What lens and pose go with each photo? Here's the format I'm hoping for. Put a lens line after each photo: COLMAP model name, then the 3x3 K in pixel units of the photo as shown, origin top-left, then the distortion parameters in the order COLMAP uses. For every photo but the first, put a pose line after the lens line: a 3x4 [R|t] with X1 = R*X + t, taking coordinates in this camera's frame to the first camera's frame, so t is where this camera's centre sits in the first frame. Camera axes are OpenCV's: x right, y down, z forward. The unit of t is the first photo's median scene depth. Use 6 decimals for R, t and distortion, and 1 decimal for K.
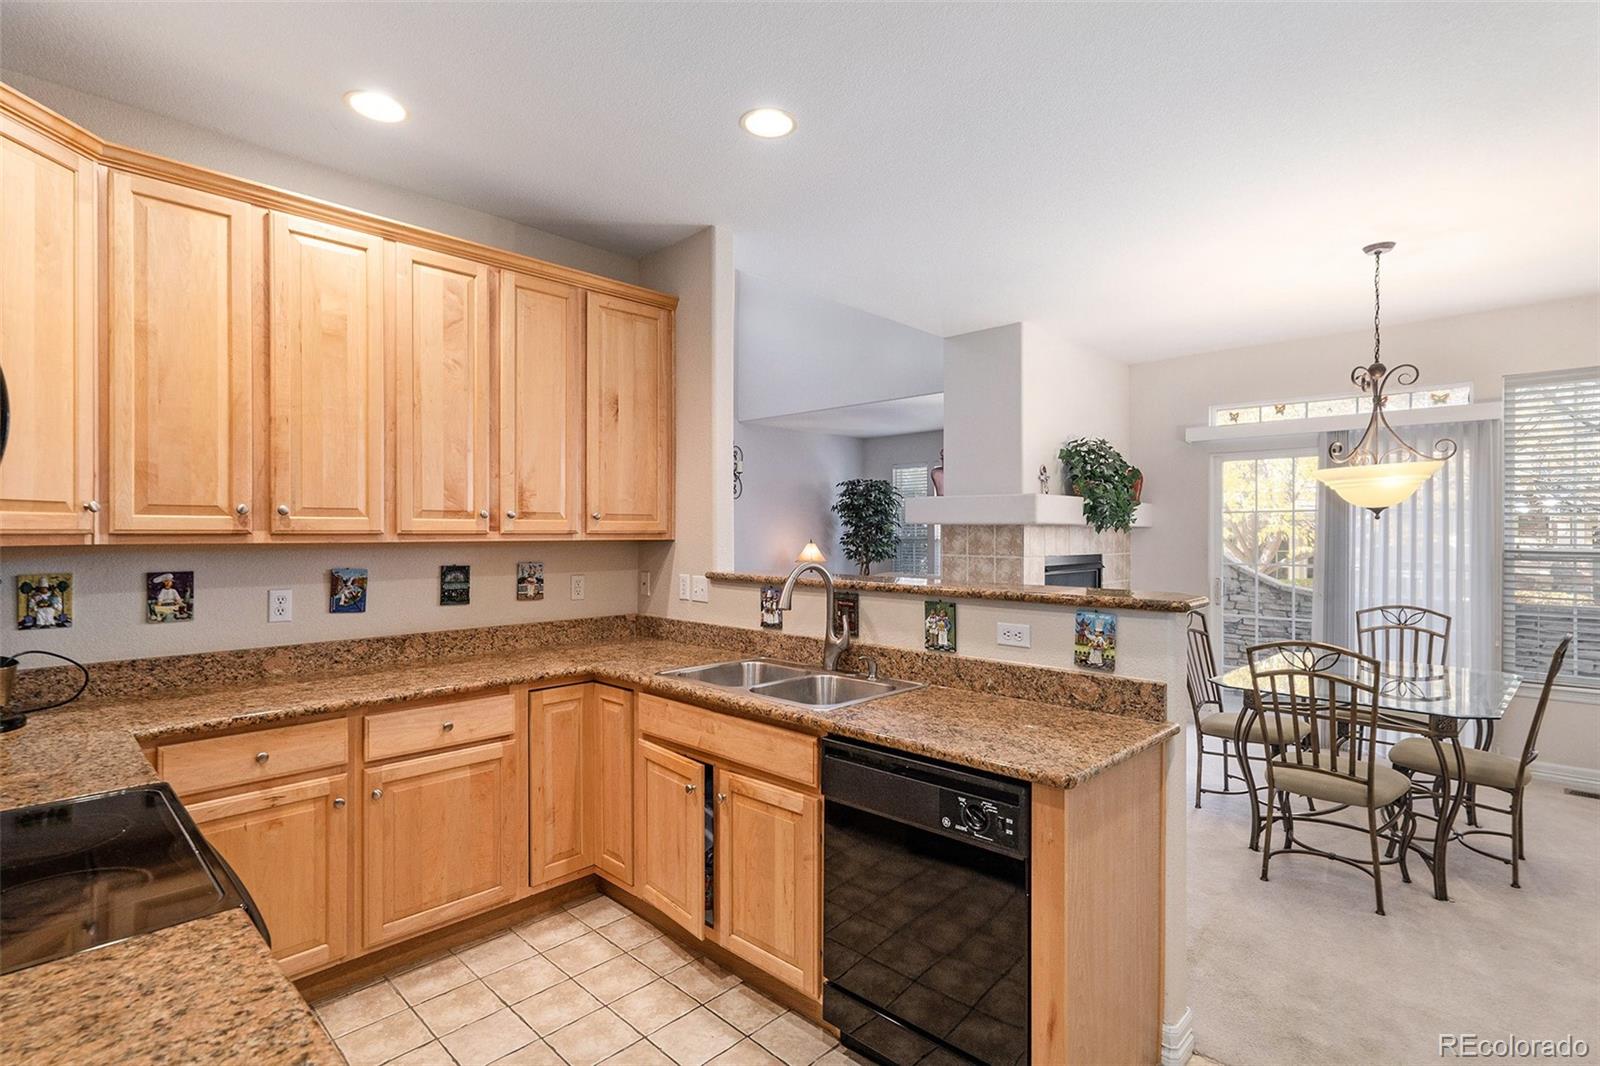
lens RADIAL K [[818.8, 0, 799.3], [0, 818.8, 544.7], [0, 0, 1]] dist [0.008240, 0.000714]
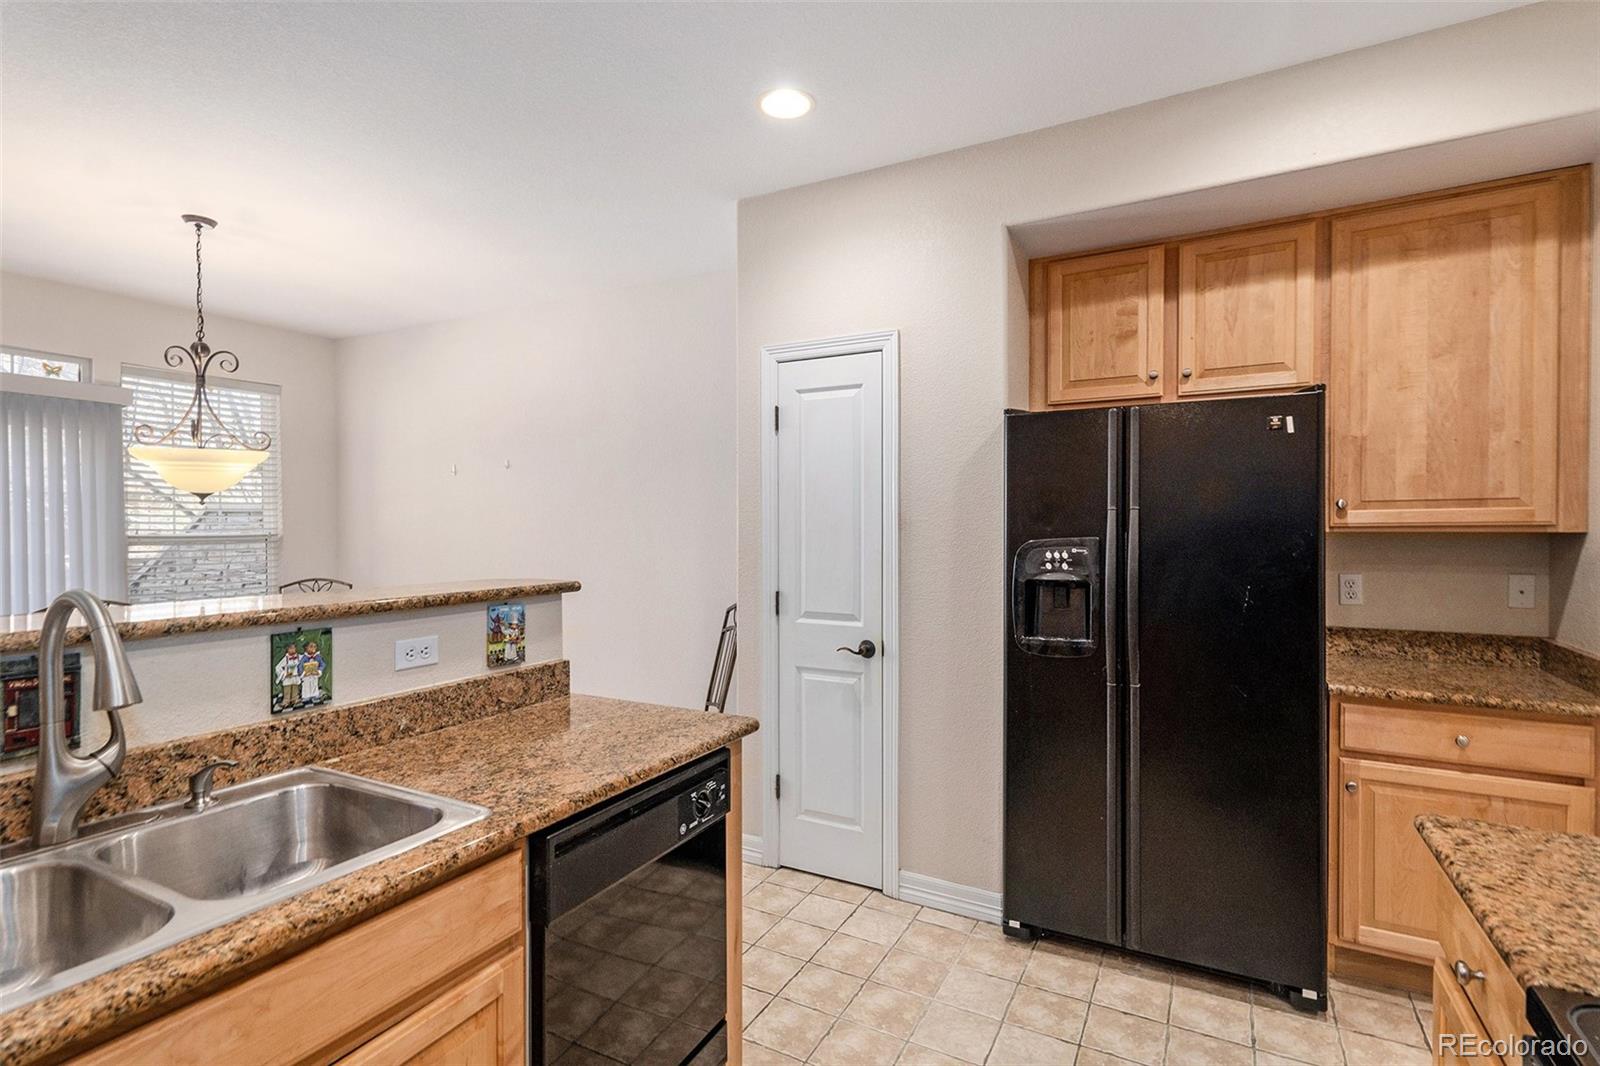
lens RADIAL K [[770.2, 0, 800.0], [0, 770.2, 533.0], [0, 0, 1]] dist [0.049589, -0.013052]
pose [[-0.268404, -0.017577, 0.963146, -0.502632], [0.014900, 0.999638, 0.022396, -0.012872], [-0.963191, 0.020362, -0.268045, 0.785520]]
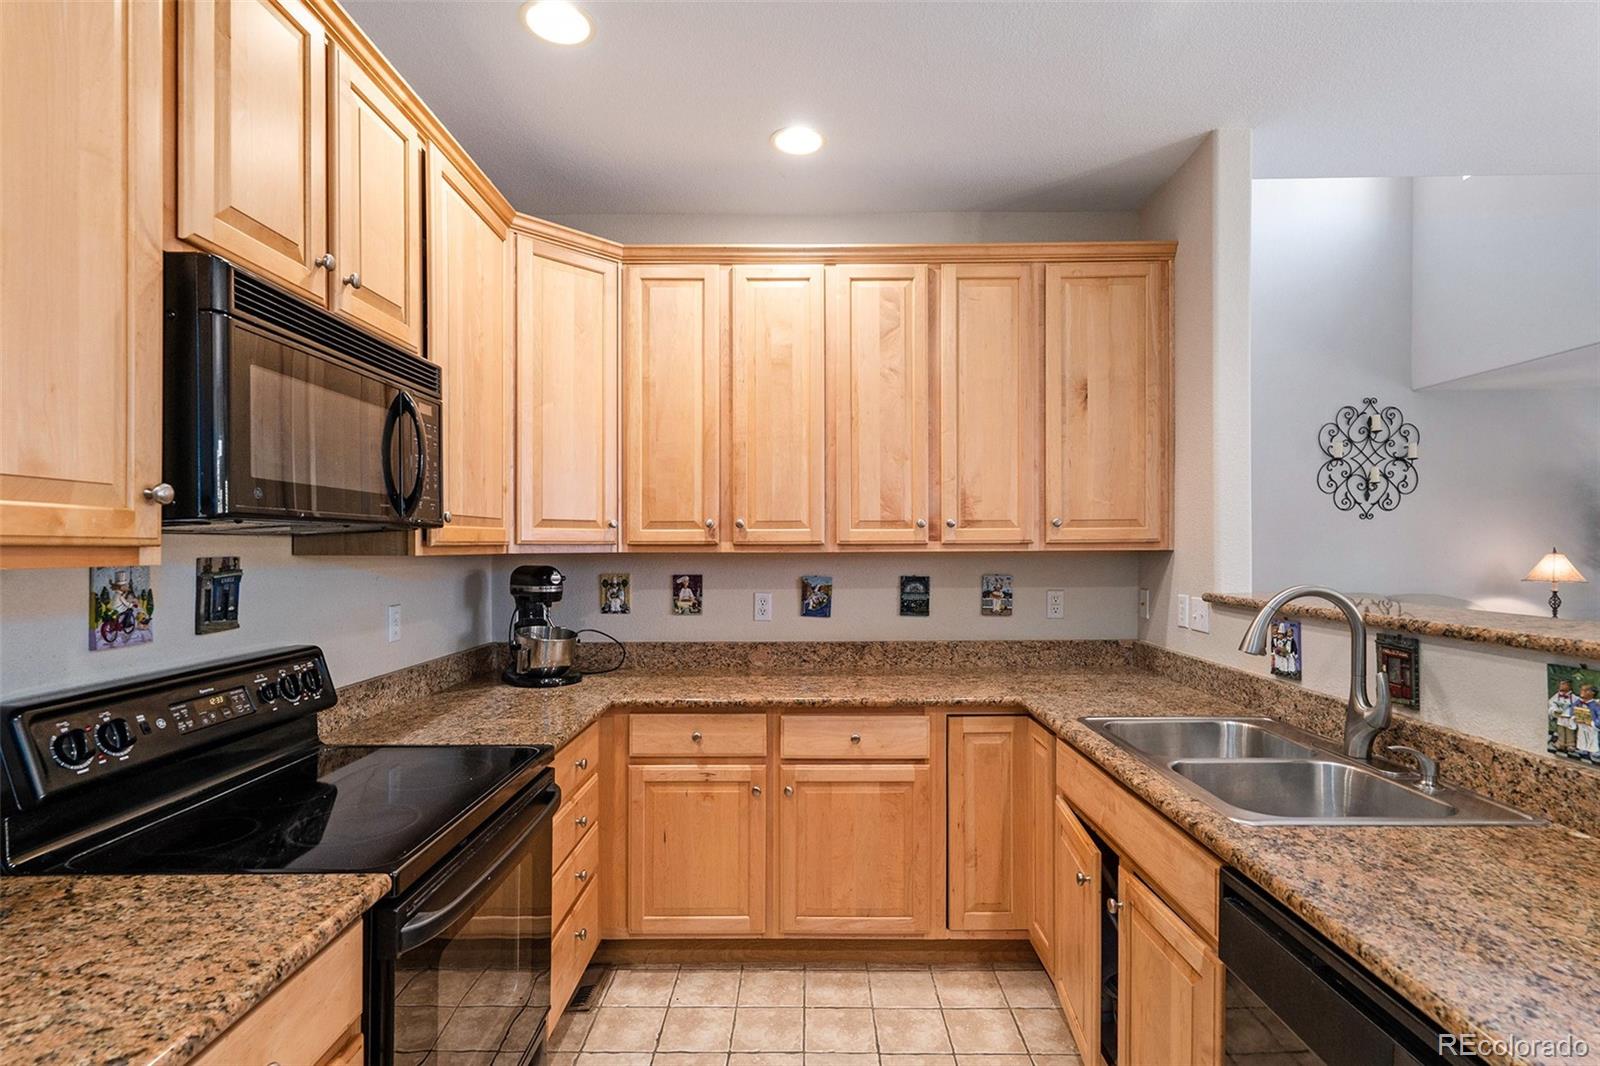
lens RADIAL K [[778.8, 0, 769.7], [0, 778.8, 549.8], [0, 0, 1]] dist [-0.002721, 0.000208]
pose [[0.670699, 0.000430, -0.741729, 0.190230], [-0.007095, 0.999958, -0.005836, 0.000643], [0.741695, 0.009177, 0.670674, 0.281262]]
